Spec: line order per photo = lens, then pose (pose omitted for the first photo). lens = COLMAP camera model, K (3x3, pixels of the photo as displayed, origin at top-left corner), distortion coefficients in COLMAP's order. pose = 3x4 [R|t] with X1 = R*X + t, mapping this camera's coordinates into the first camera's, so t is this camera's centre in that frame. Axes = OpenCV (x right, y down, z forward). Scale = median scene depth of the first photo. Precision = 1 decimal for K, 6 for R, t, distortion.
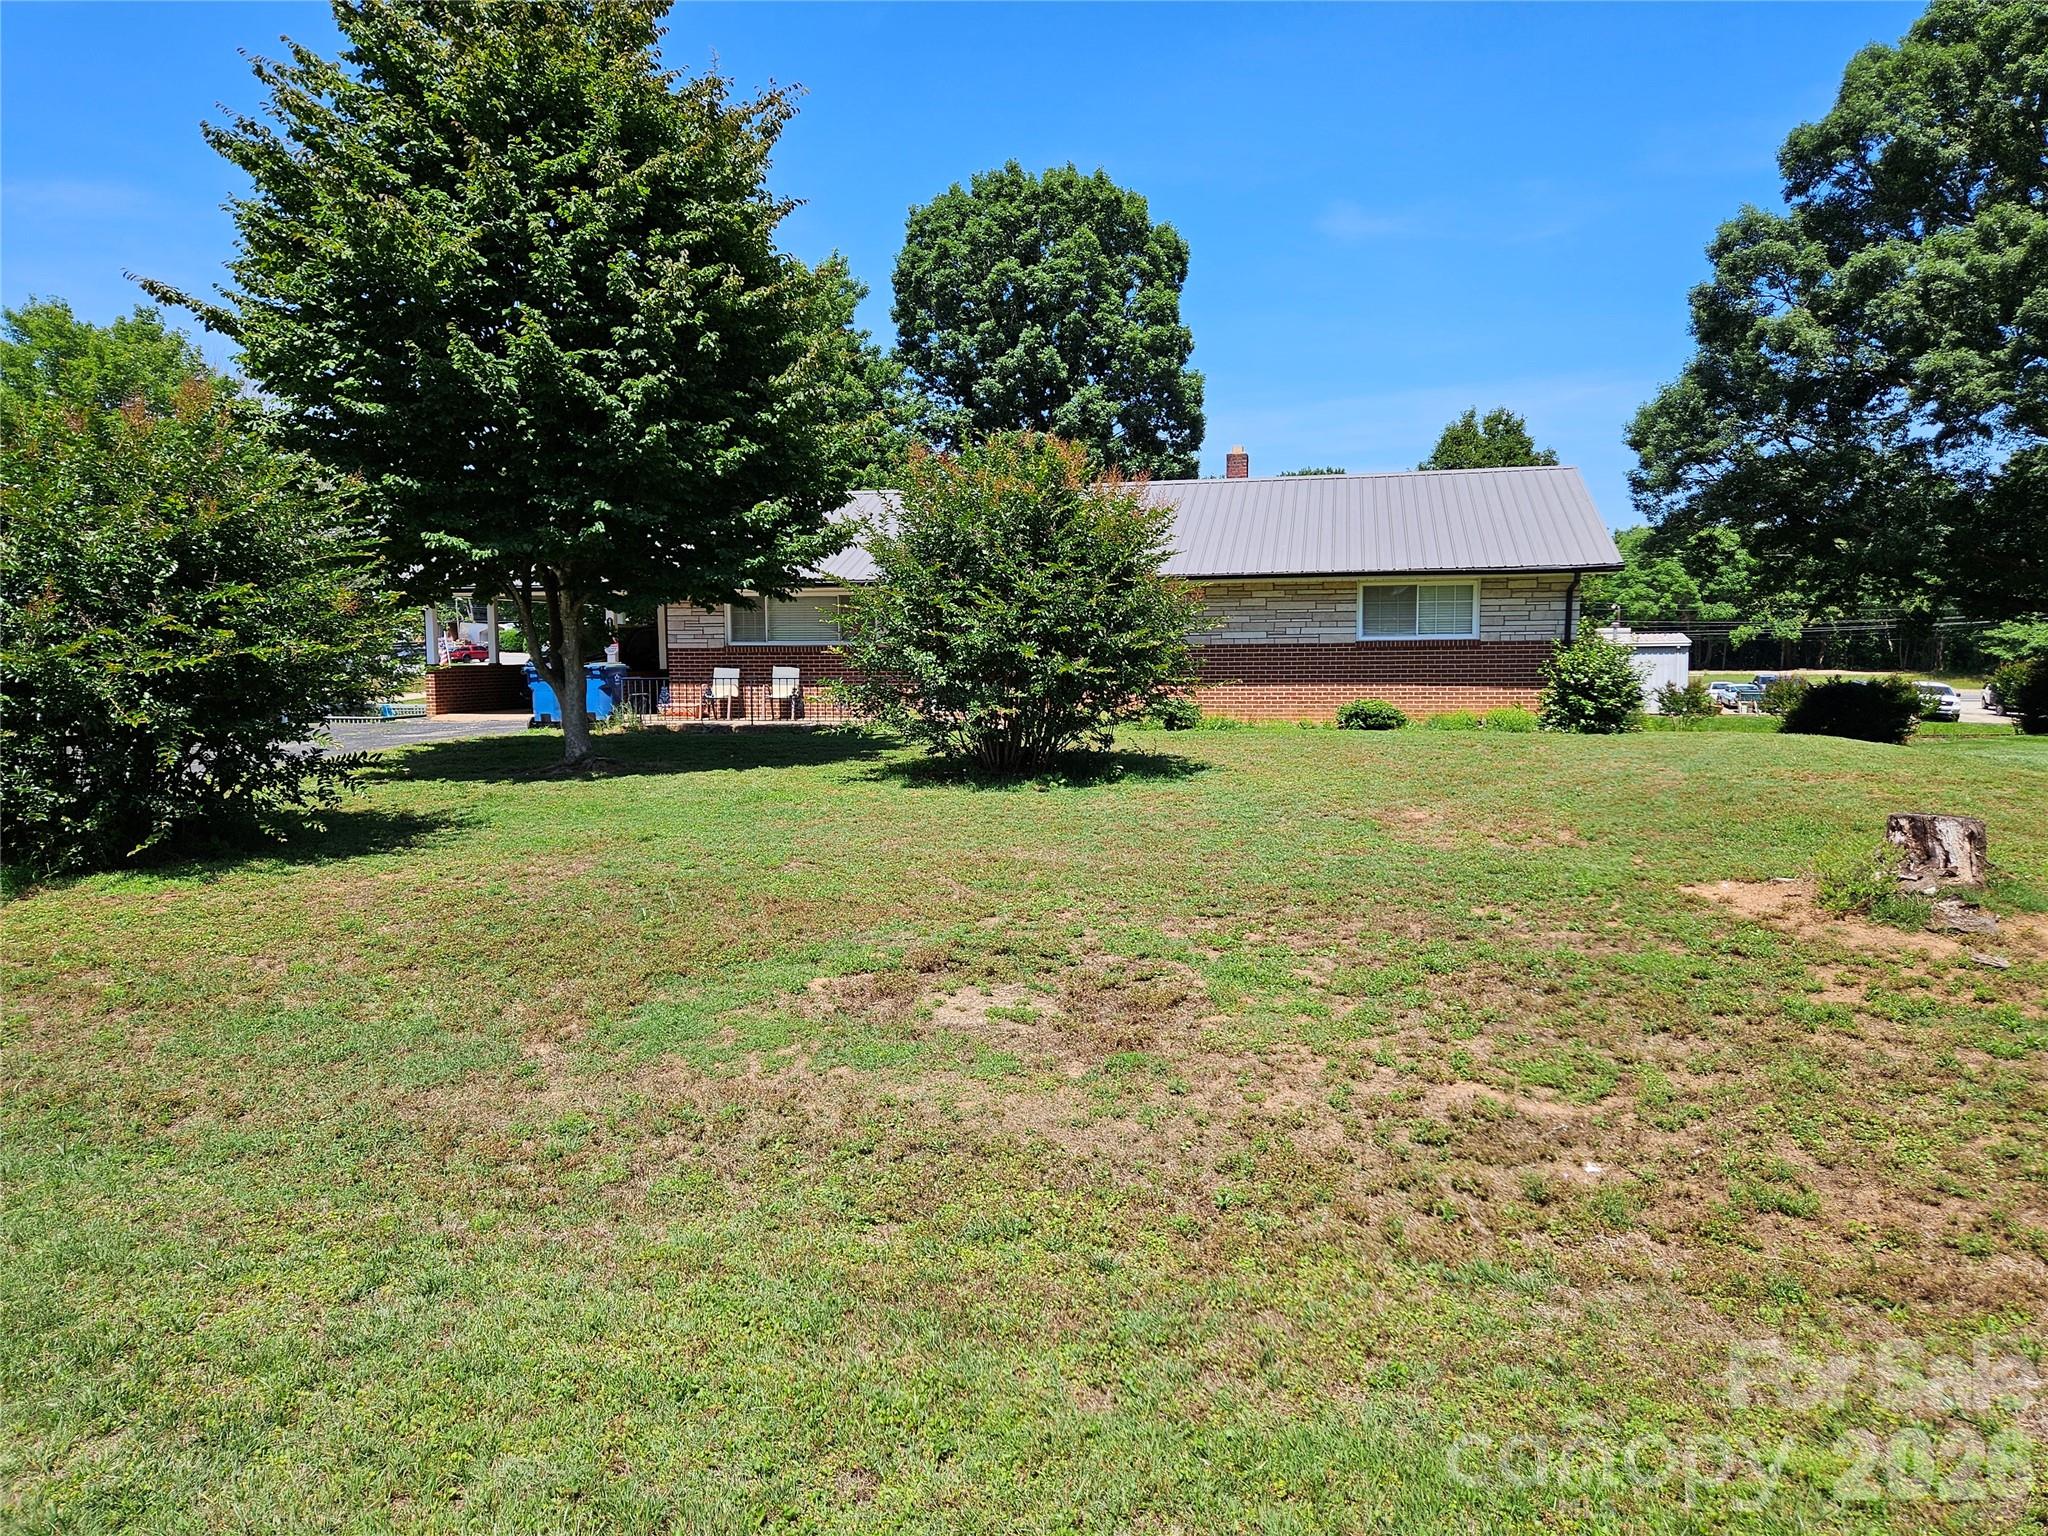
lens RADIAL K [[1371.0, 0, 1025.6], [0, 1371.0, 751.7], [0, 0, 1]] dist [0.036196, -0.000737]
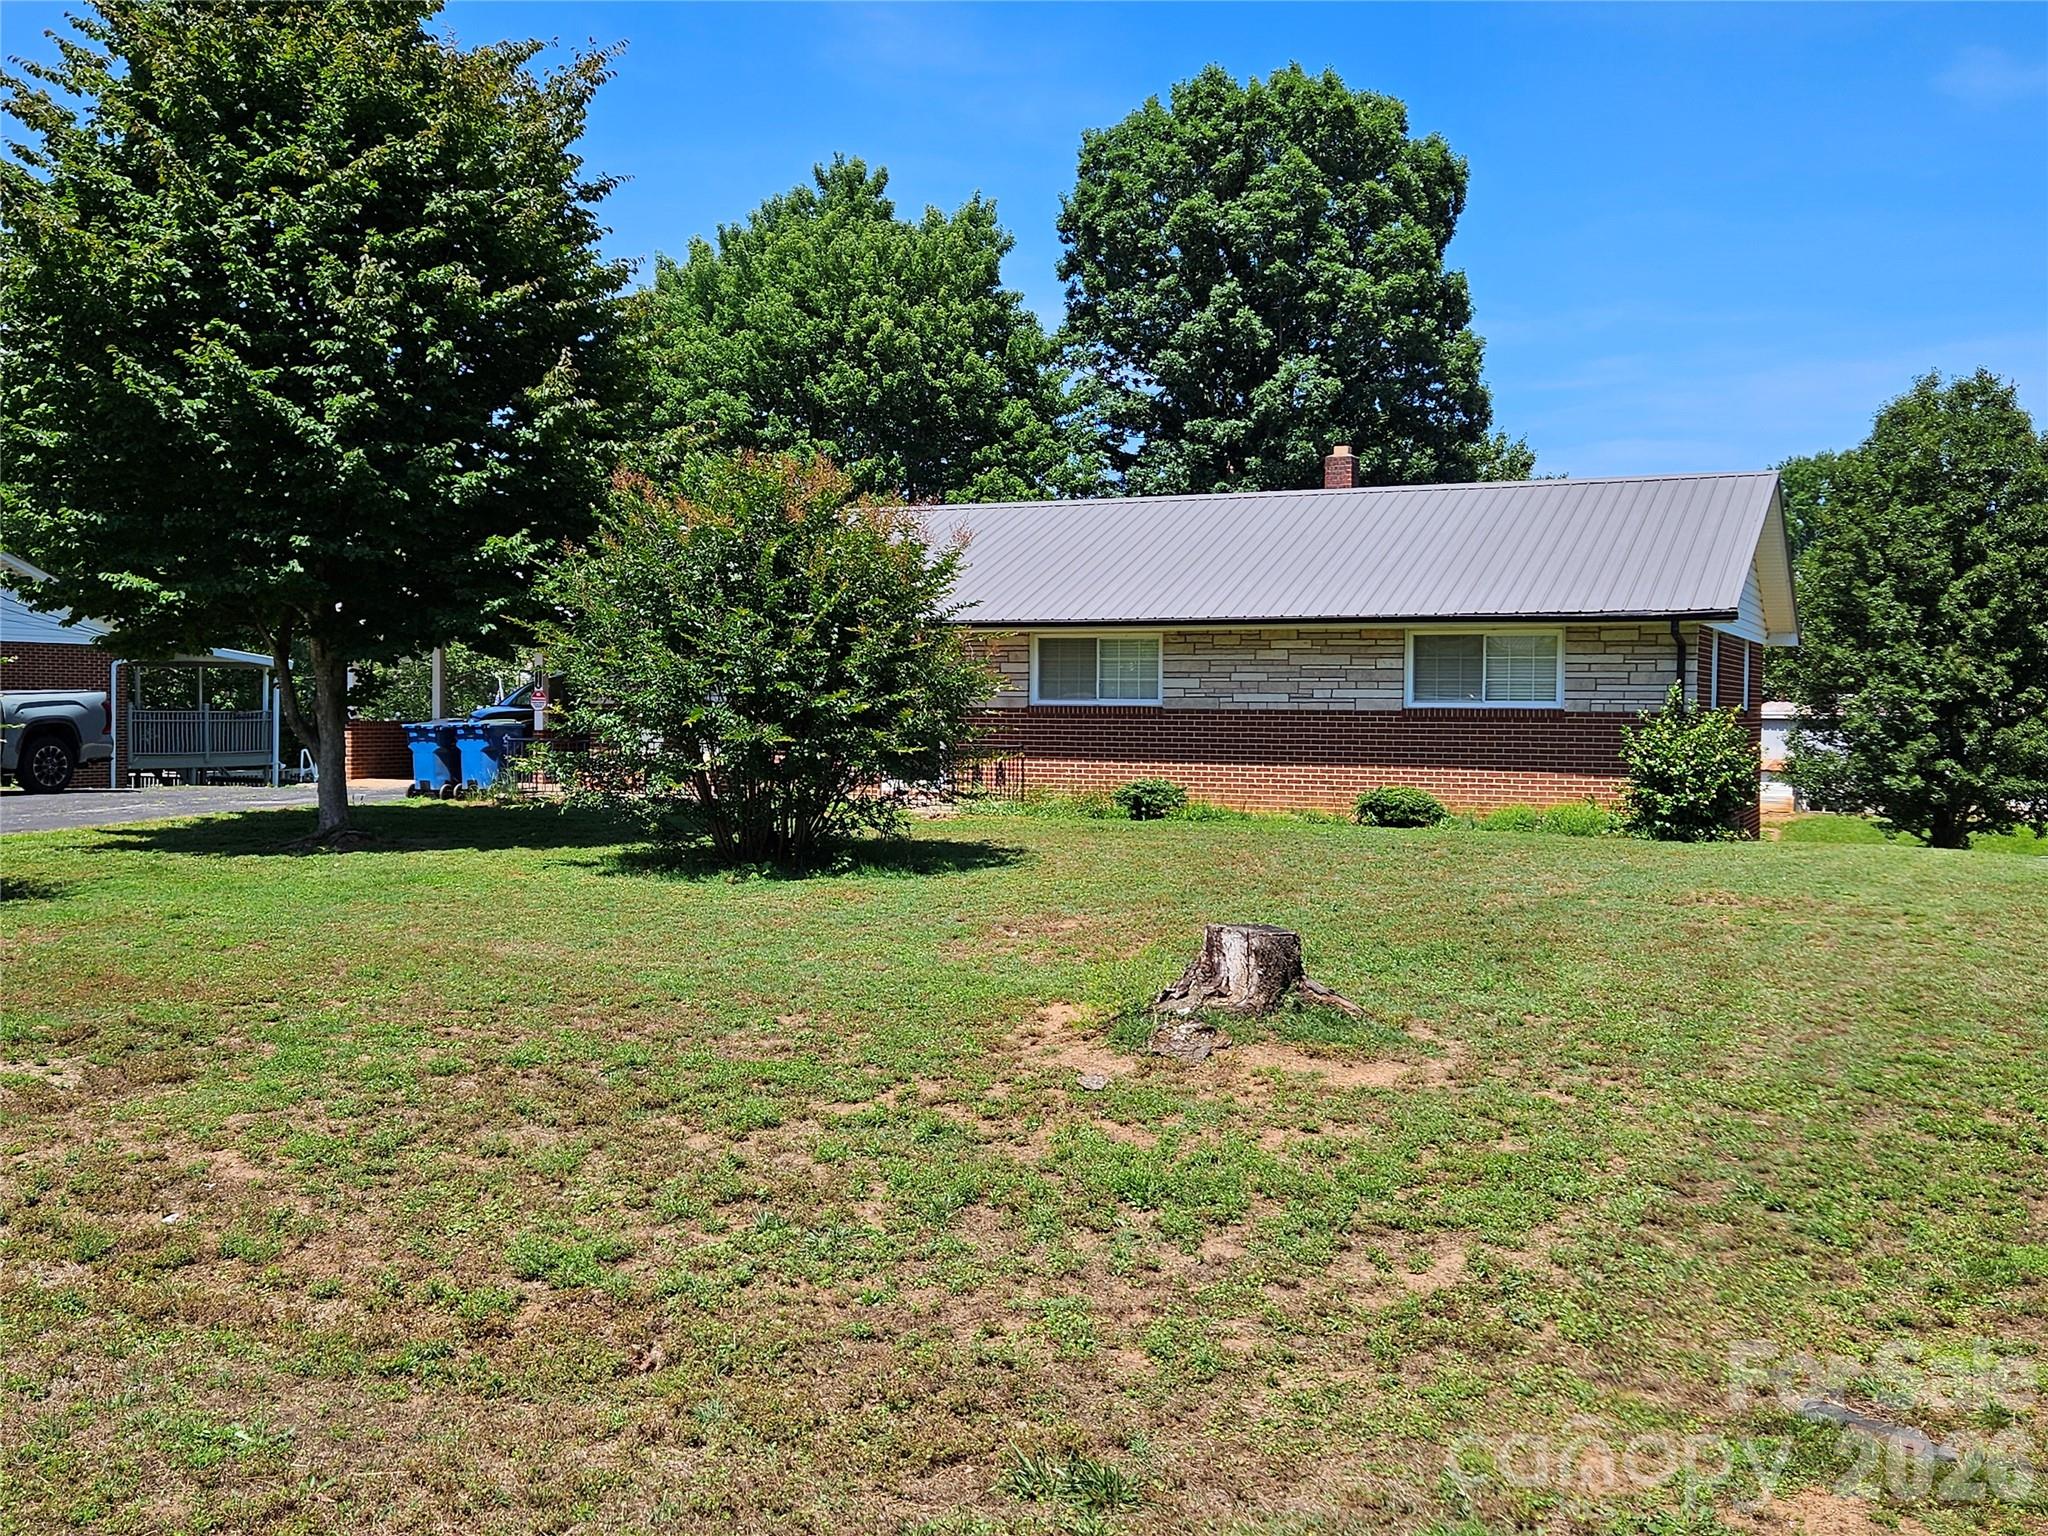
lens RADIAL K [[1909.1, 0, 1024.5], [0, 1909.1, 751.8], [0, 0, 1]] dist [0.024763, 0.000236]
pose [[0.978754, 0.020500, -0.204012, 0.251918], [-0.030869, 0.998381, -0.047772, -0.000823], [0.202702, 0.053054, 0.977802, -0.057036]]
